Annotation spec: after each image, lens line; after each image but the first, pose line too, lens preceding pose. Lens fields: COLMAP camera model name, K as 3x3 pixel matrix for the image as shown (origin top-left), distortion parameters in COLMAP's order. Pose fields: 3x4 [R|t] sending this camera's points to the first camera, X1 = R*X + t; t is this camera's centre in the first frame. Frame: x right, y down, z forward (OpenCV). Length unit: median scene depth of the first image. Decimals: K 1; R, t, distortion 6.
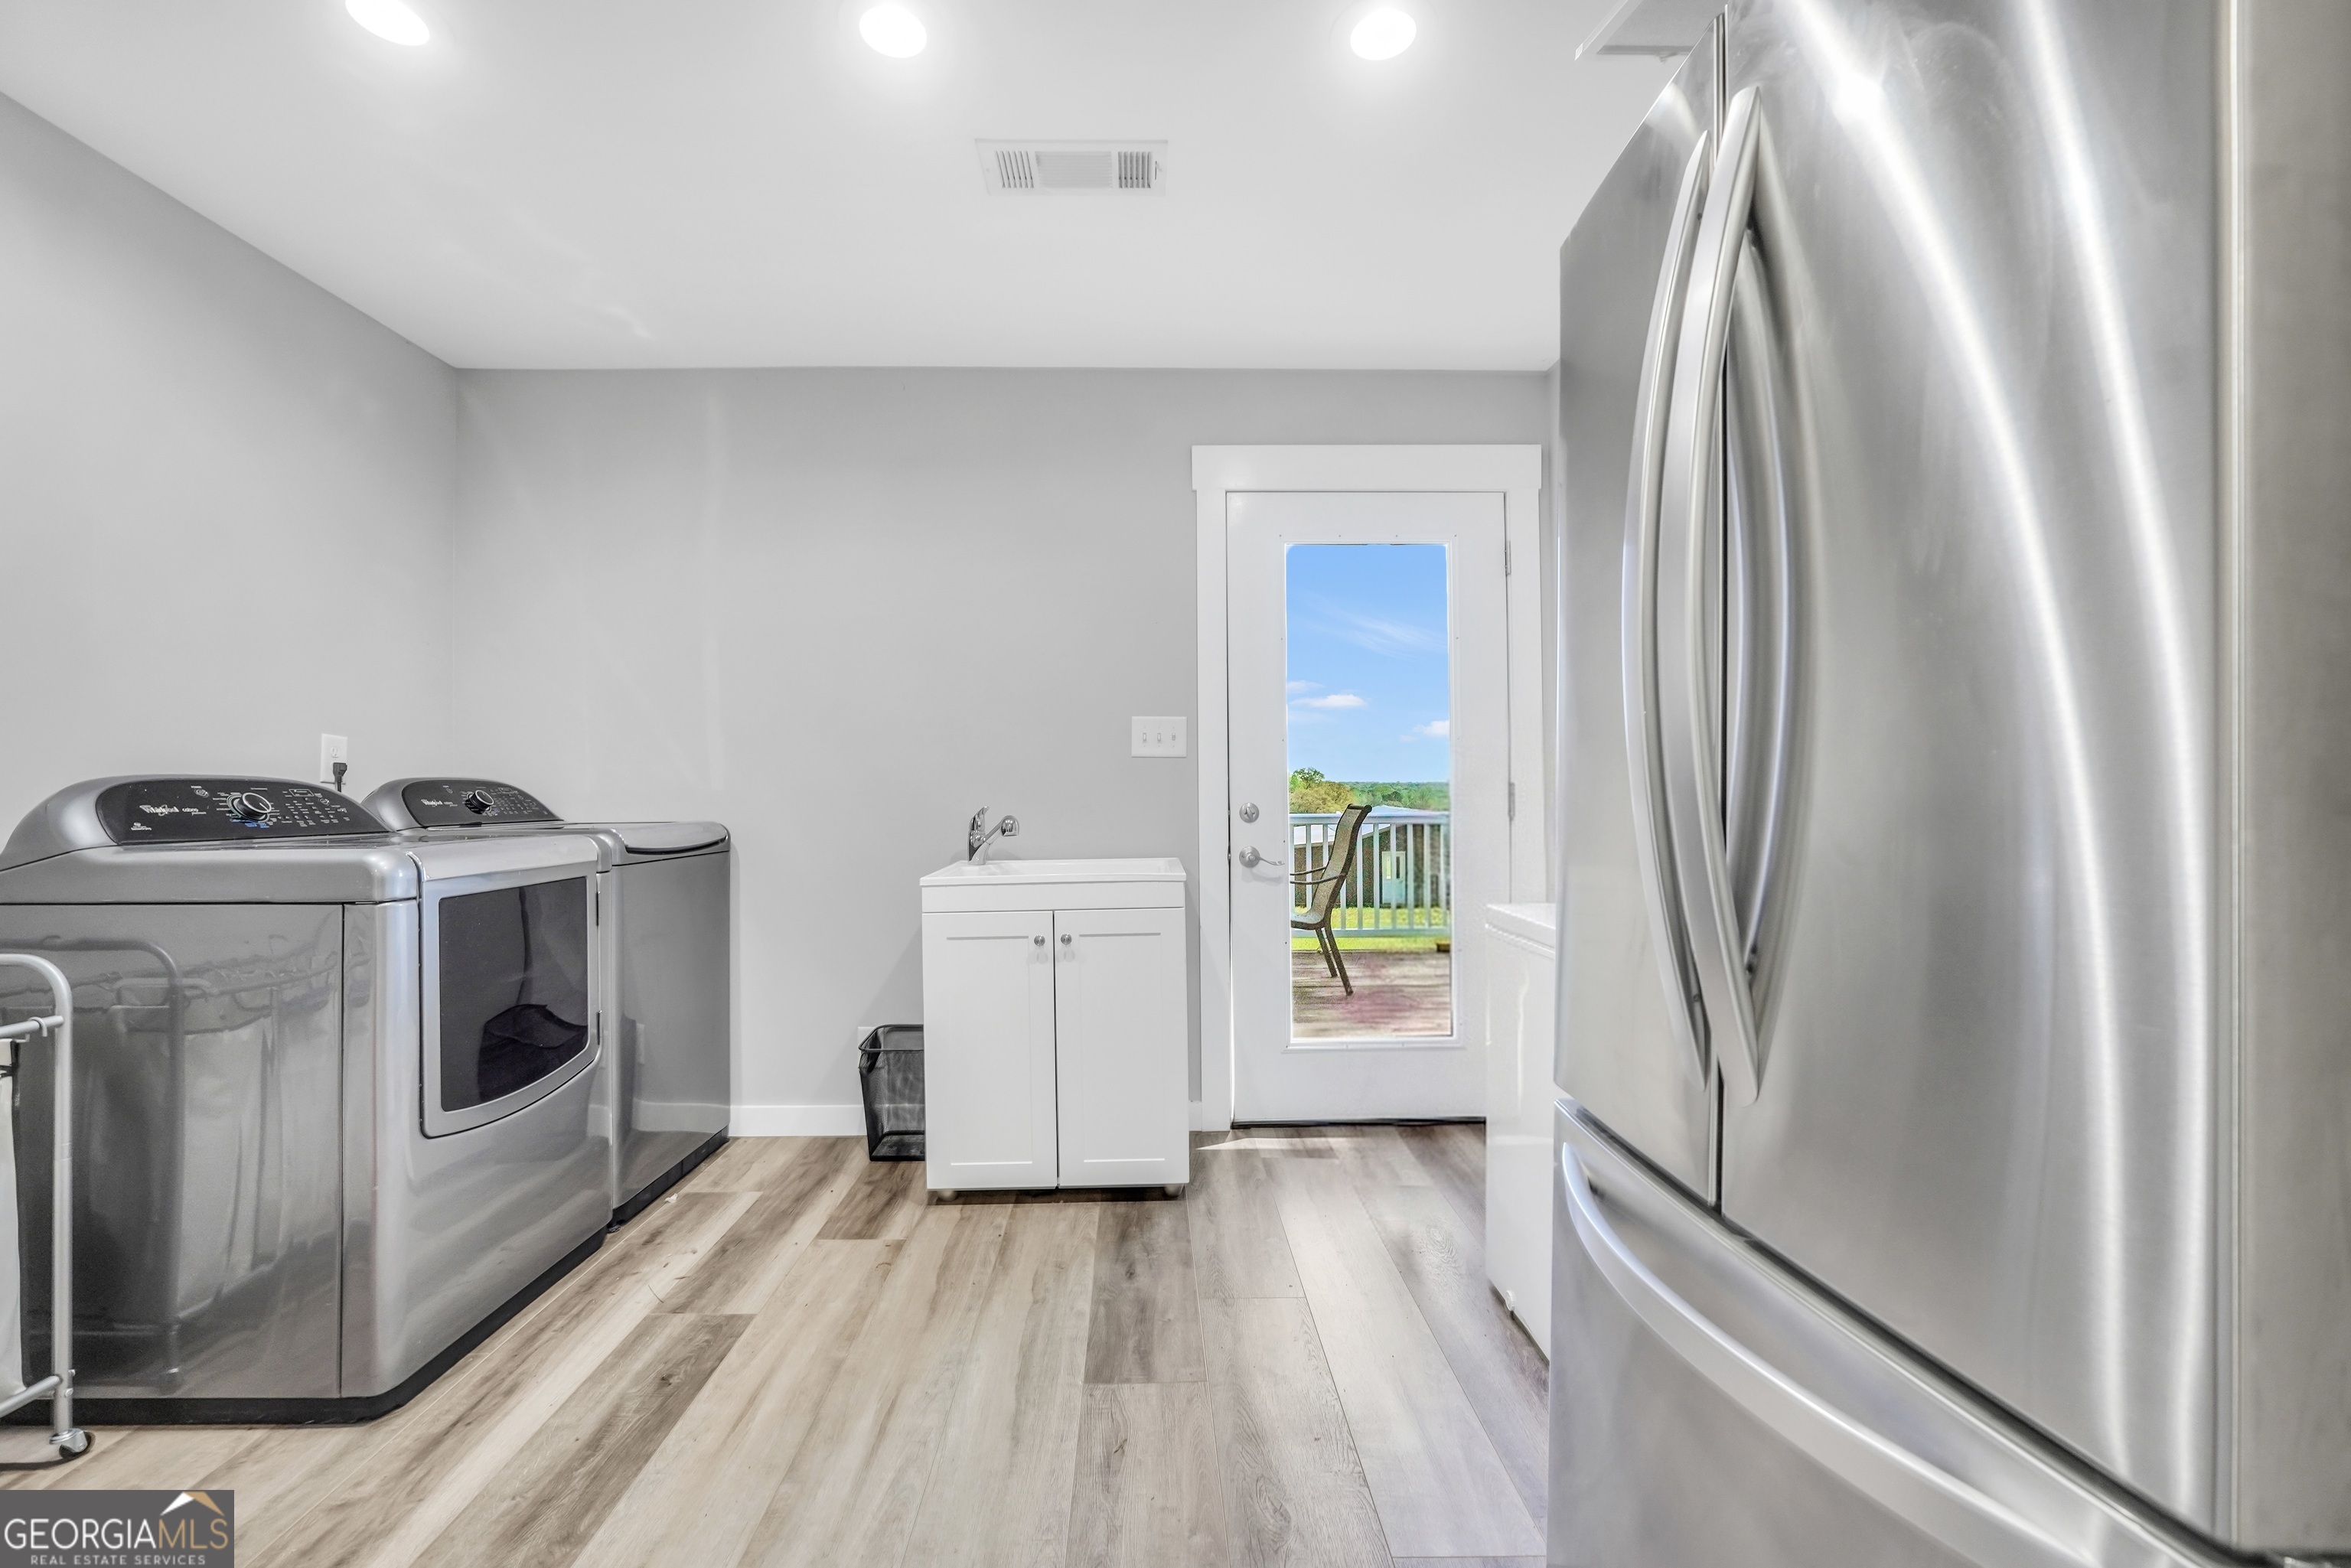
lens RADIAL K [[1007.0, 0, 1163.7], [0, 1007.0, 799.3], [0, 0, 1]] dist [-0.020206, 0.007836]
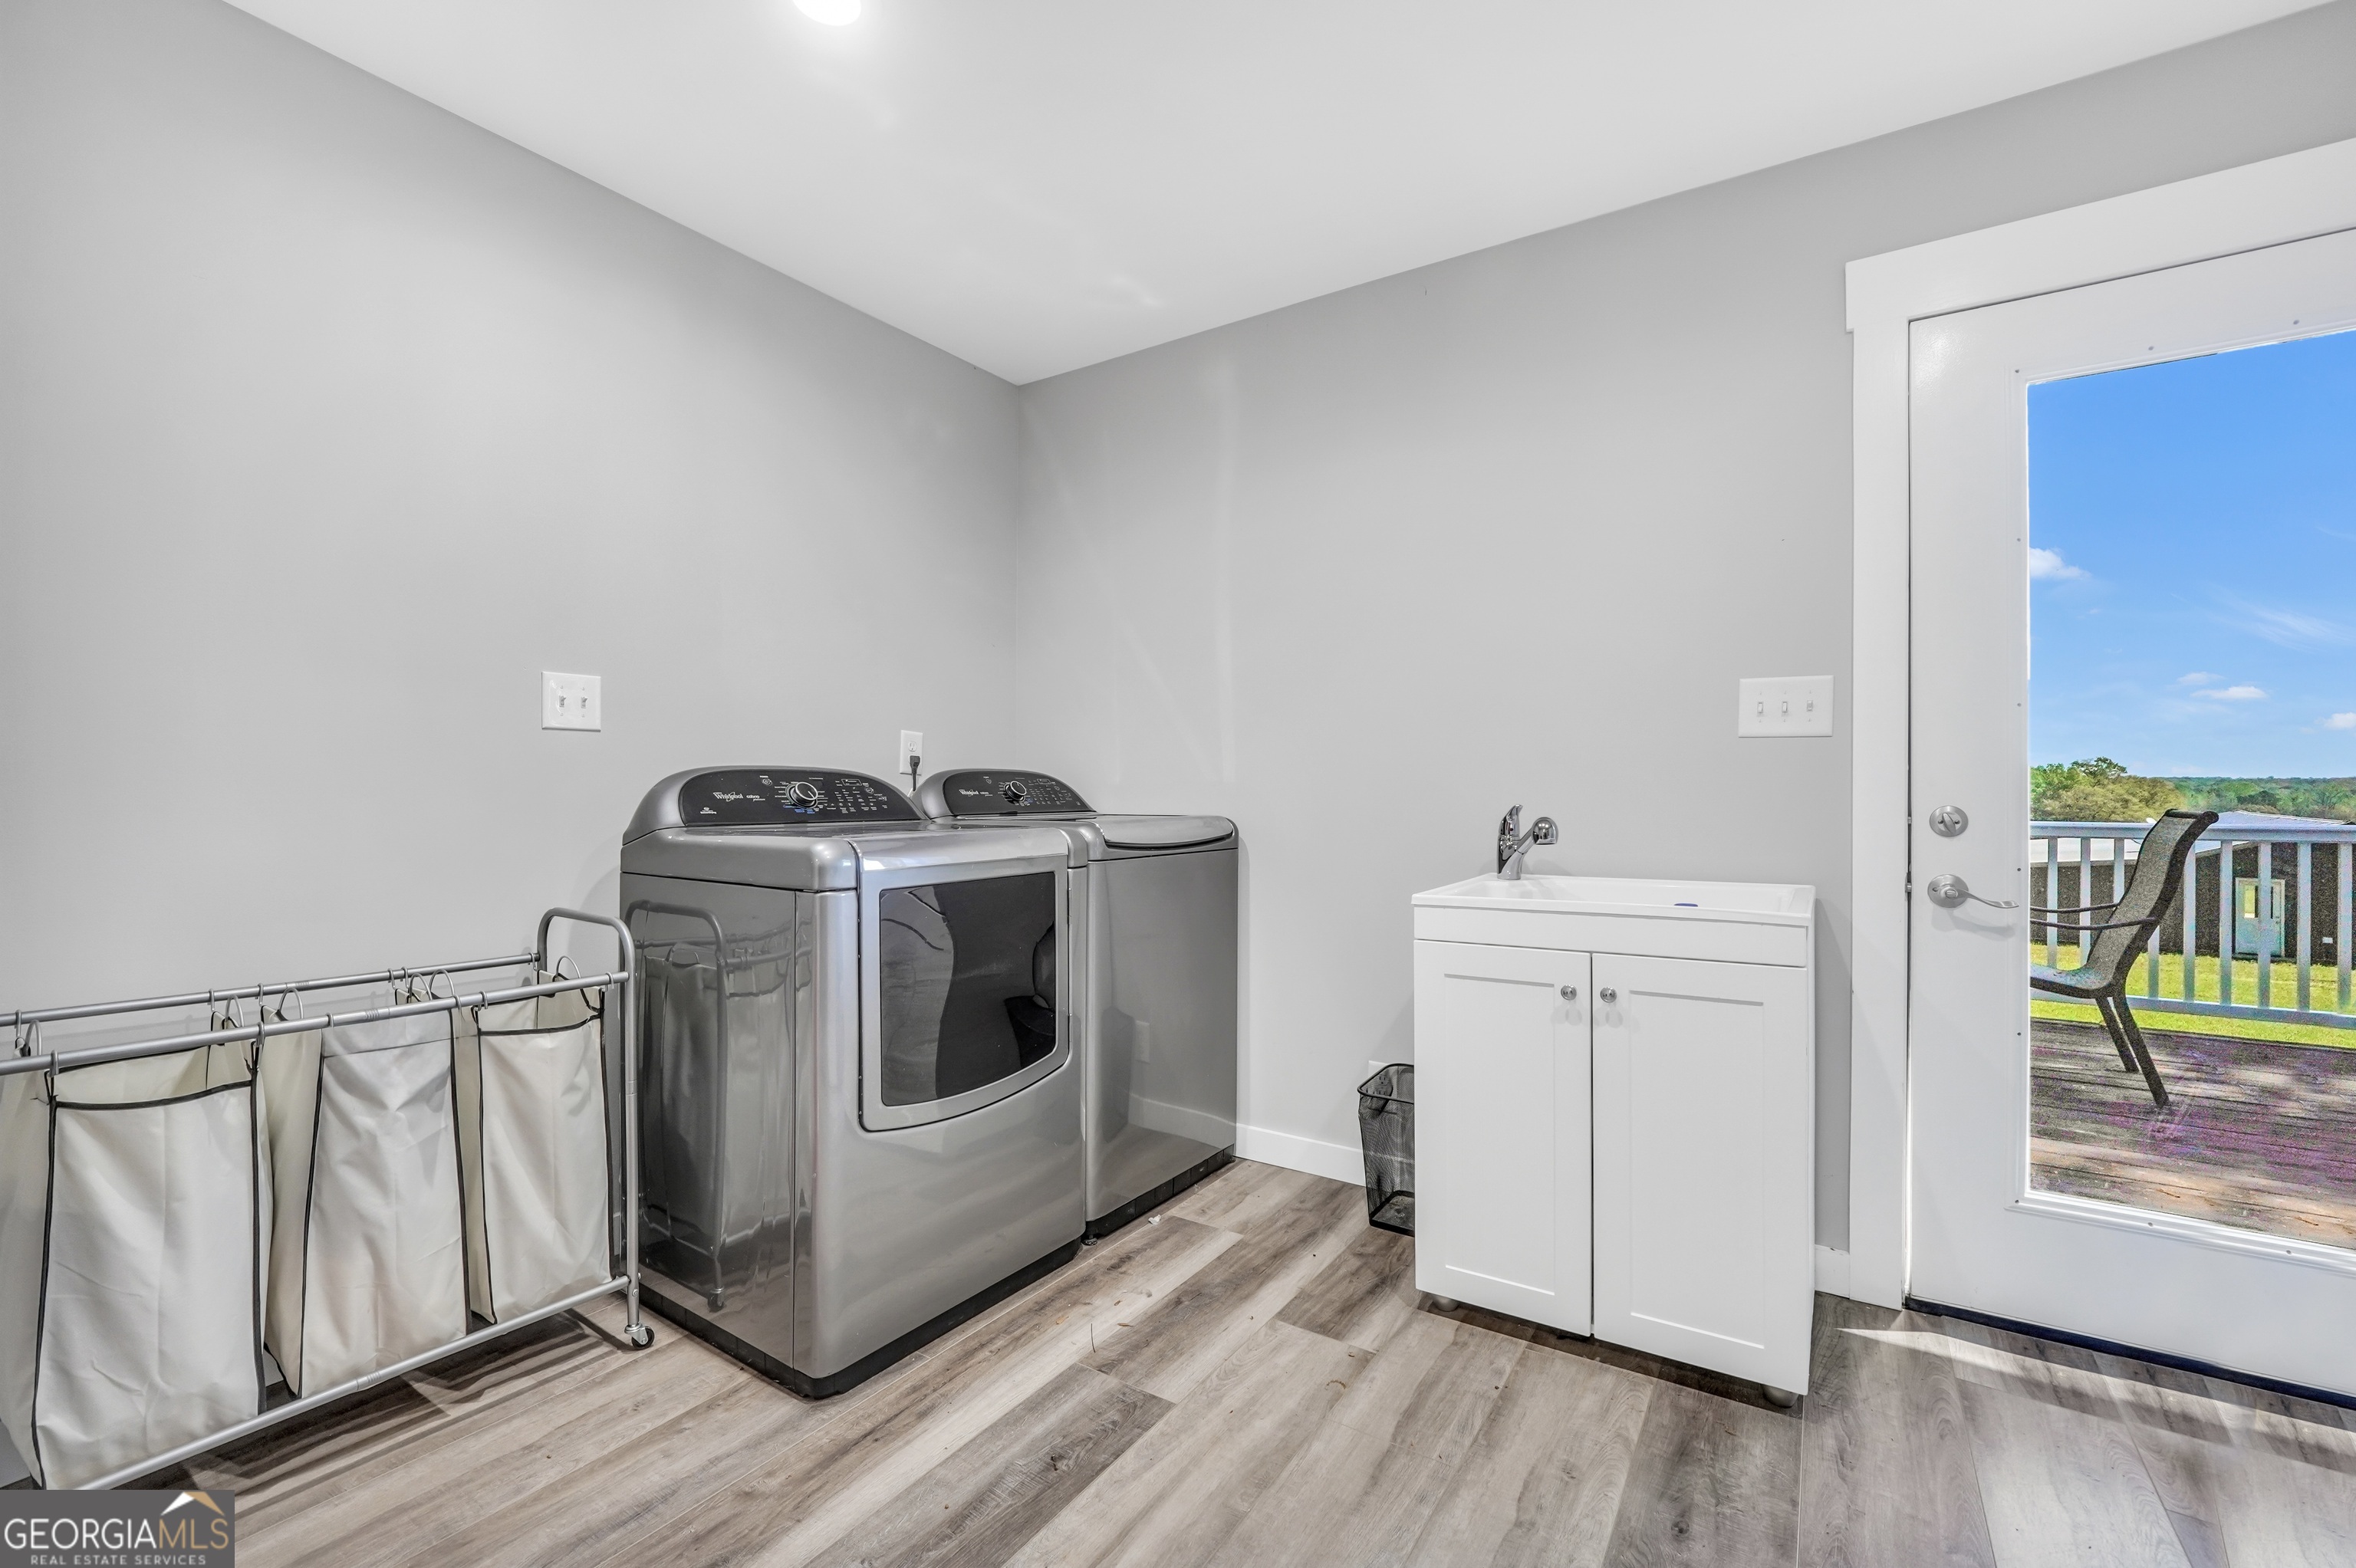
lens RADIAL K [[1009.1, 0, 1166.1], [0, 1009.1, 799.3], [0, 0, 1]] dist [-0.020206, 0.007836]
pose [[0.820833, 0.013694, -0.571004, 0.051110], [-0.010620, 0.999906, 0.008714, -0.000954], [0.571070, -0.001088, 0.820901, 0.256191]]
